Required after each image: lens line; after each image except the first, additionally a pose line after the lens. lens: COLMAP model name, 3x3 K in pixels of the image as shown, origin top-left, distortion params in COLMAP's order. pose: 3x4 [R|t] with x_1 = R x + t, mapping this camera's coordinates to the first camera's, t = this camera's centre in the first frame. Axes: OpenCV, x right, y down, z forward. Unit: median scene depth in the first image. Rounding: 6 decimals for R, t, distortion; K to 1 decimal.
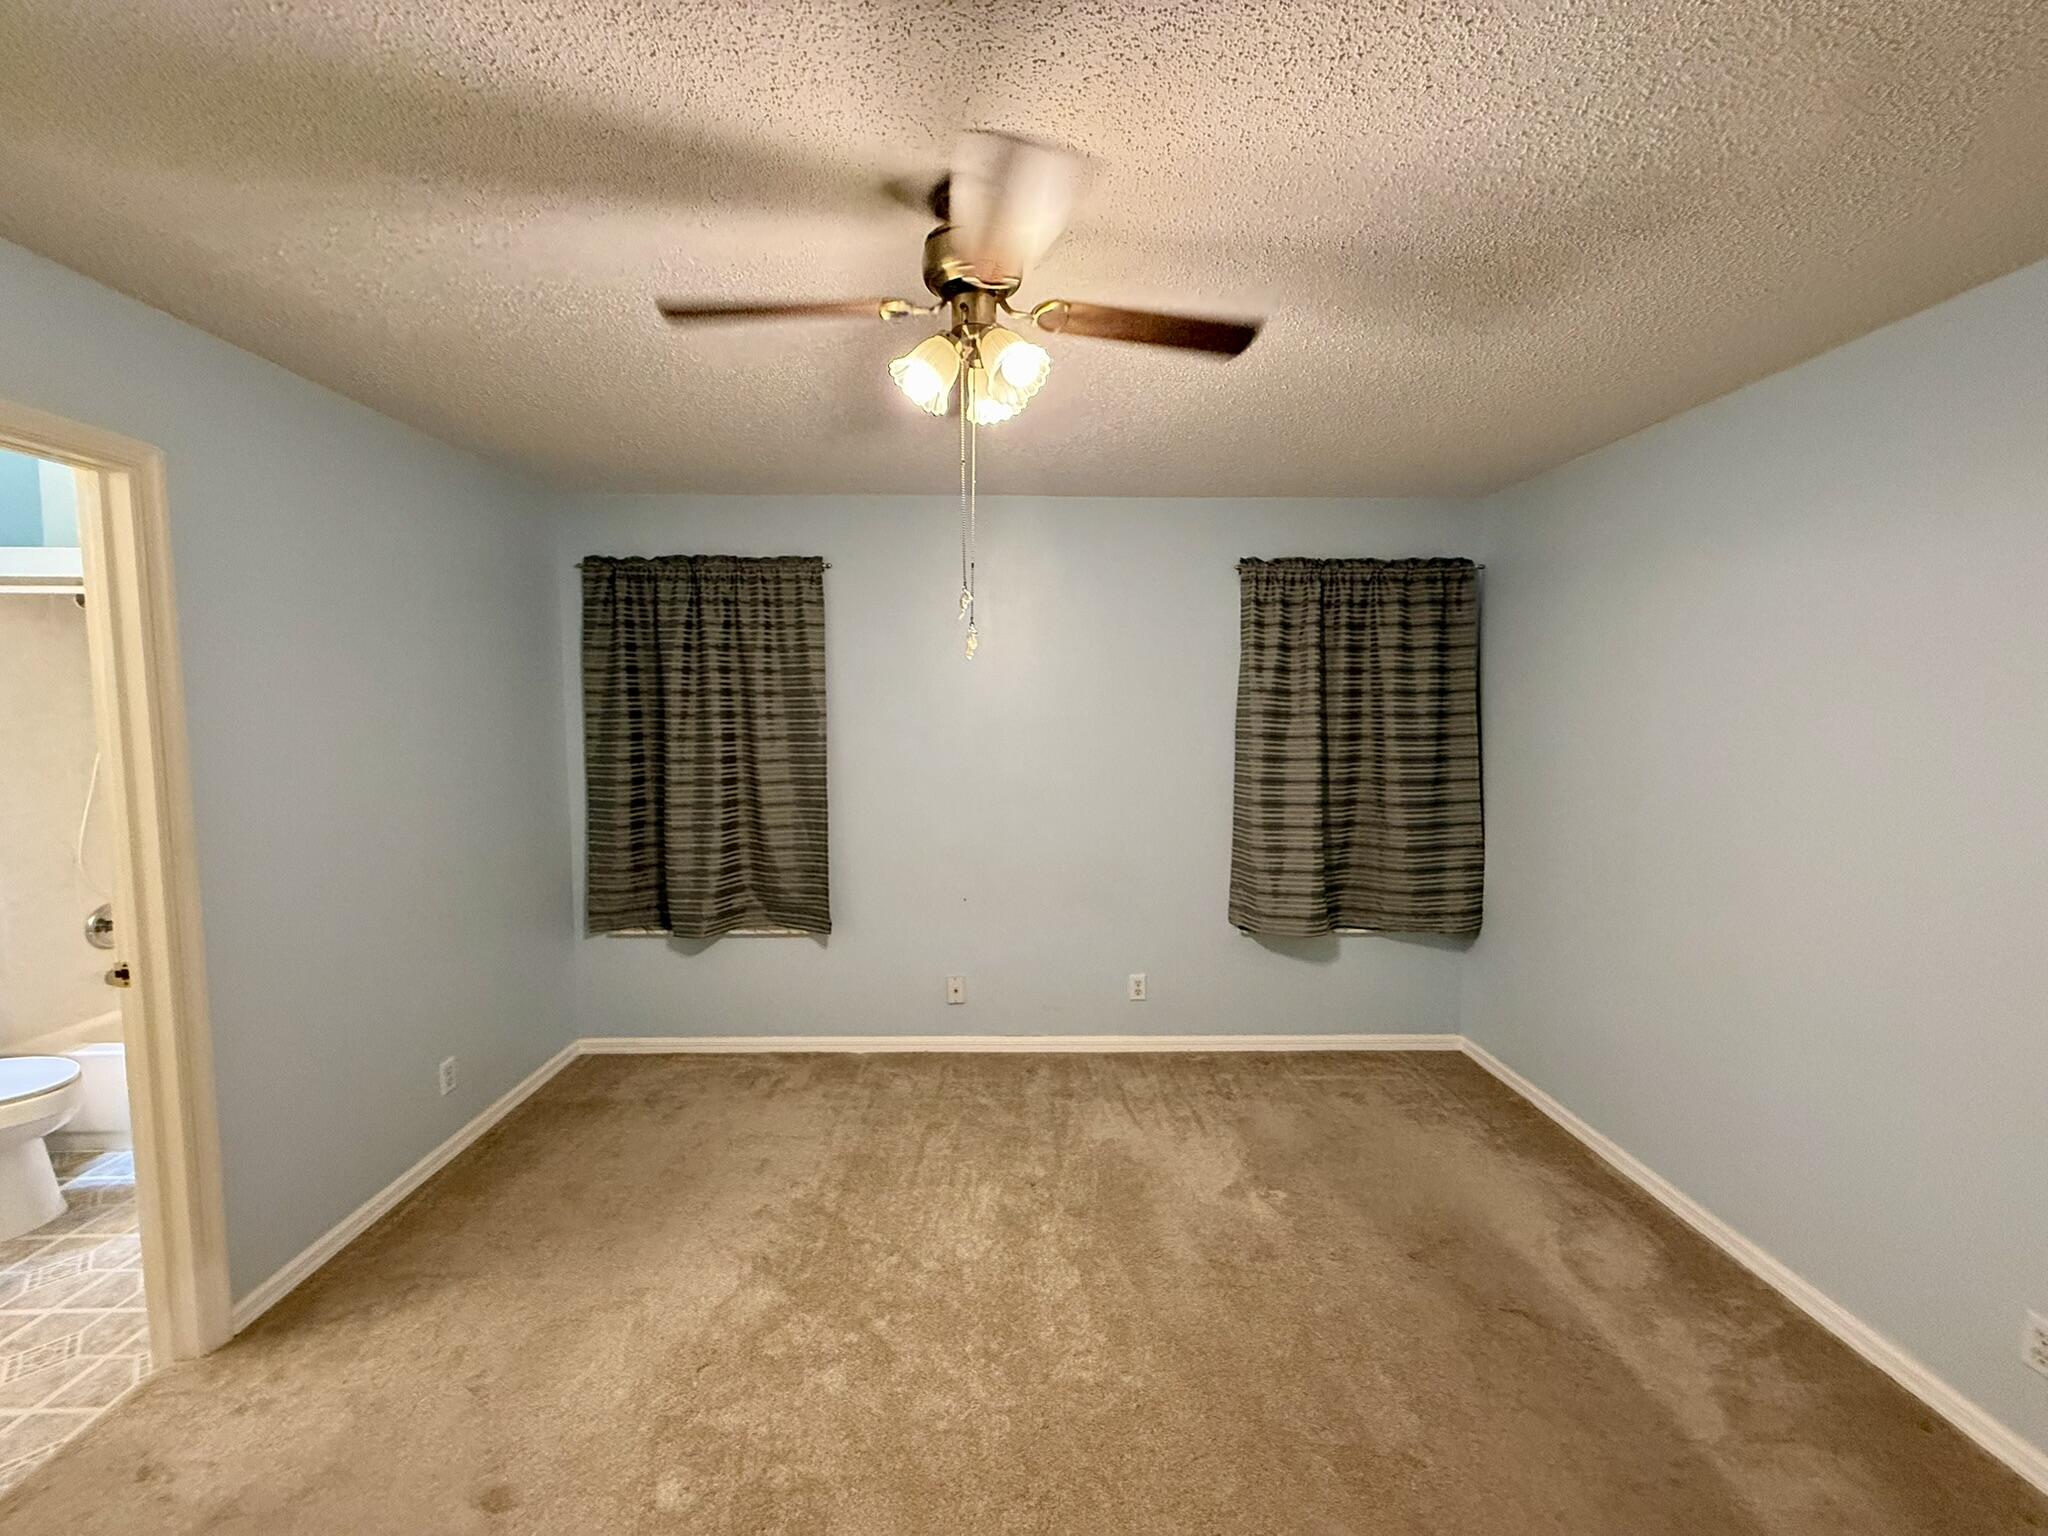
lens RADIAL K [[820.6, 0, 1022.6], [0, 820.6, 773.1], [0, 0, 1]] dist [-0.002787, 0.002032]
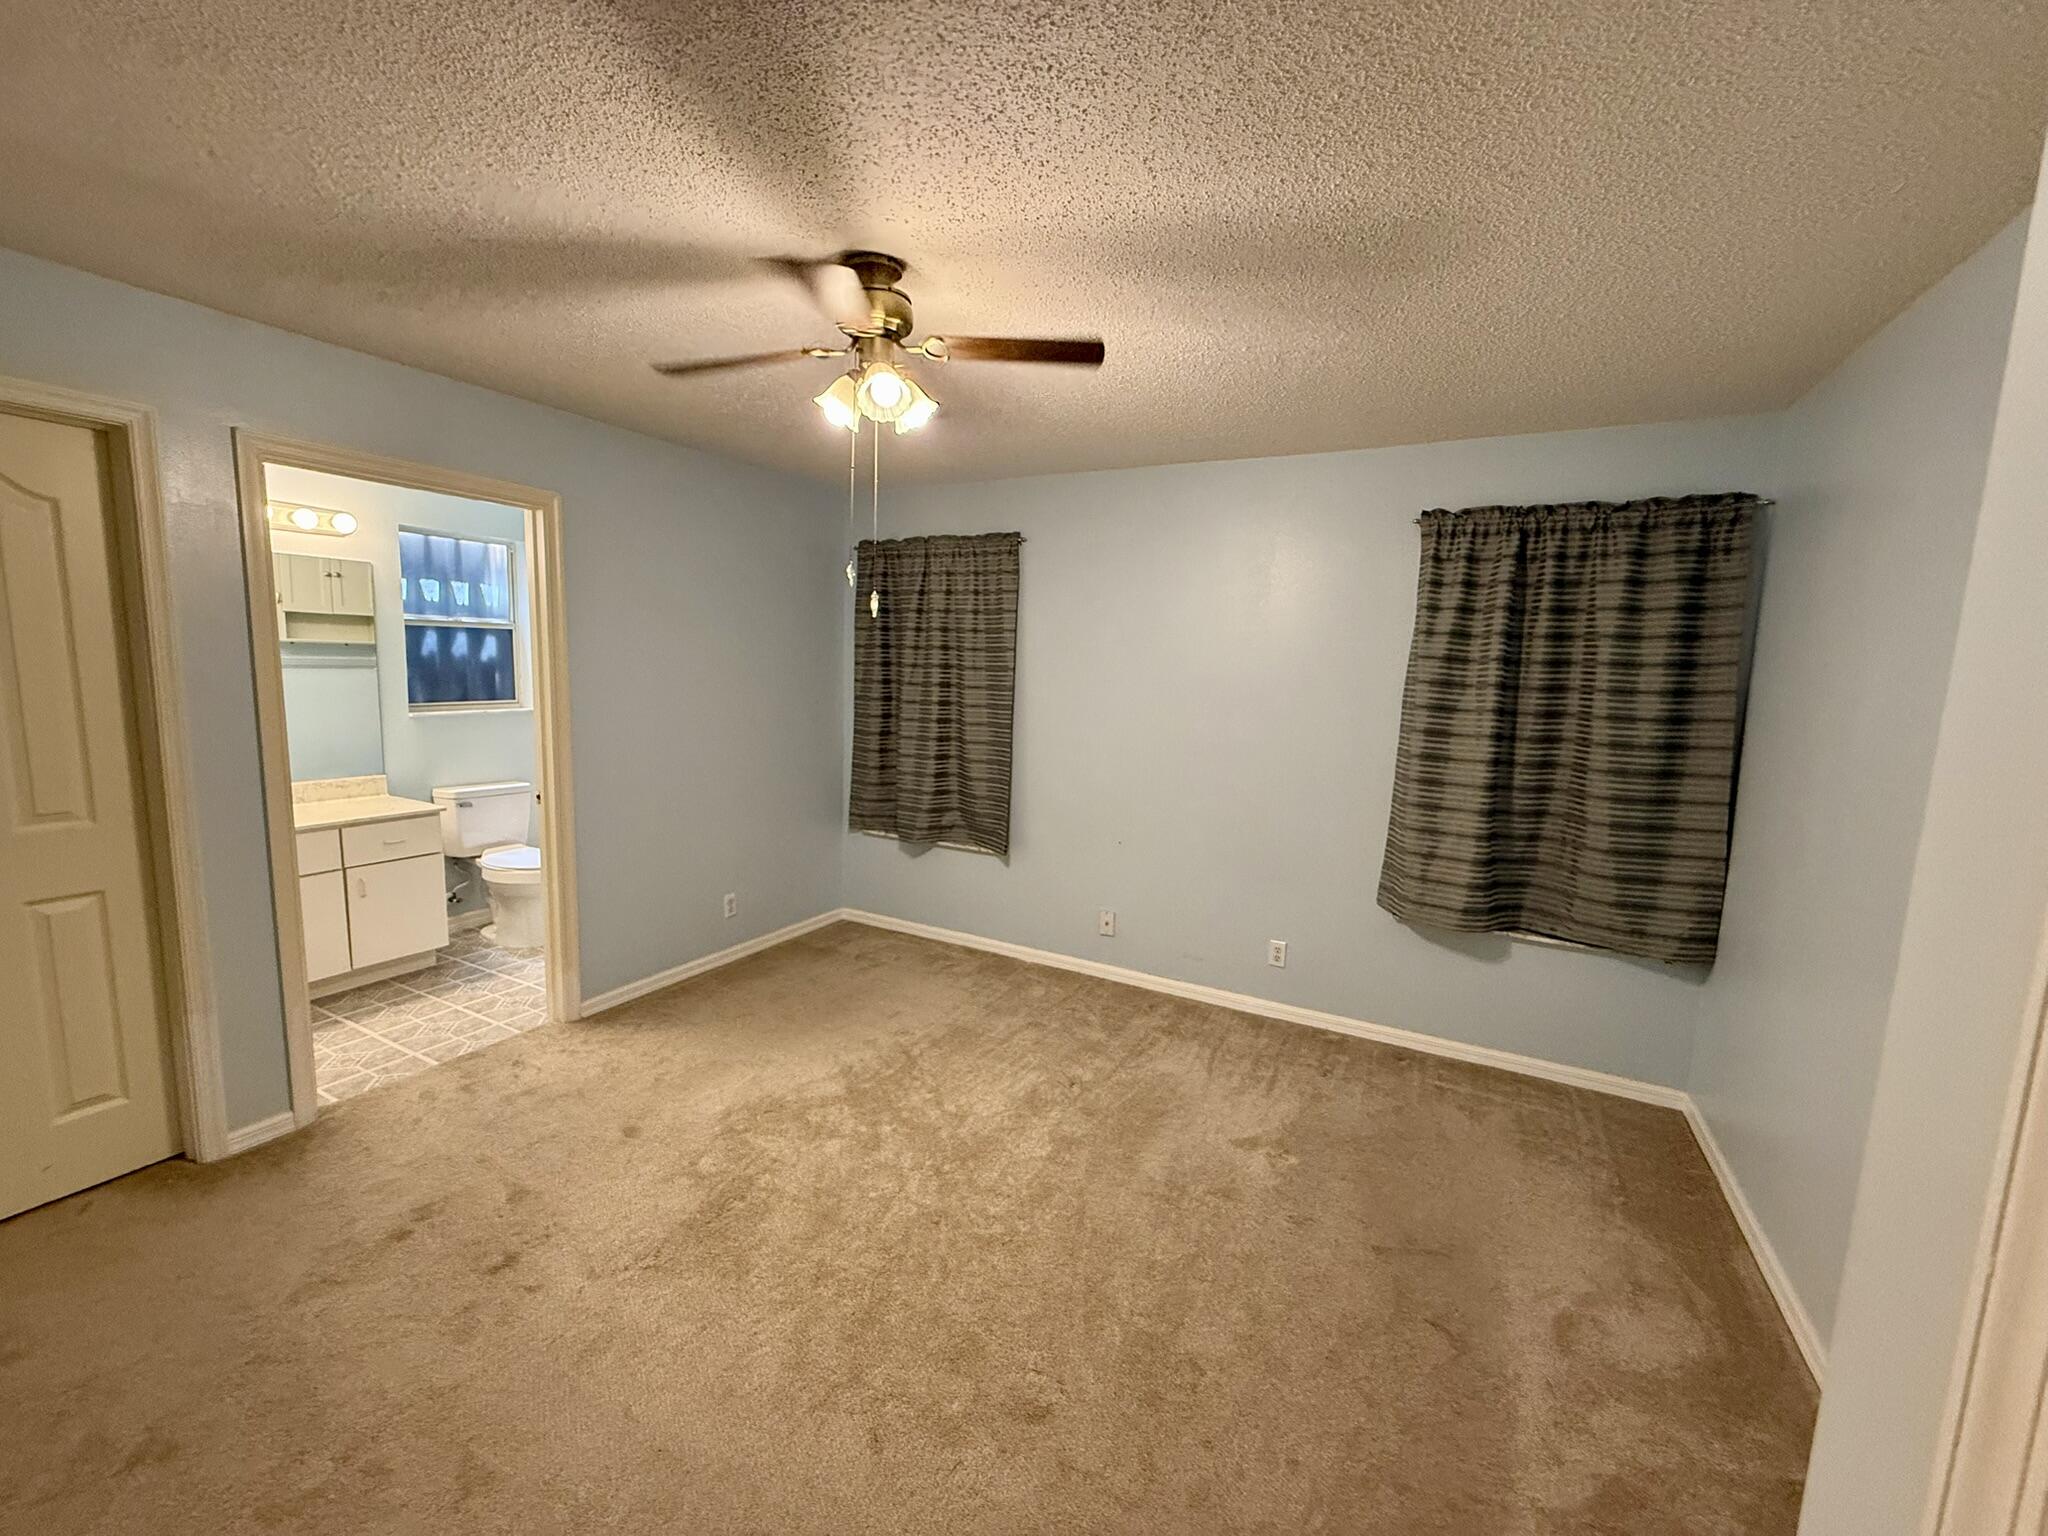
lens RADIAL K [[820.6, 0, 1015.8], [0, 820.6, 768.9], [0, 0, 1]] dist [-0.002787, 0.002032]
pose [[0.869614, 0.090456, -0.485376, 0.342682], [-0.072833, 0.995821, 0.055094, 0.006620], [0.488331, -0.012559, 0.872568, -0.021570]]
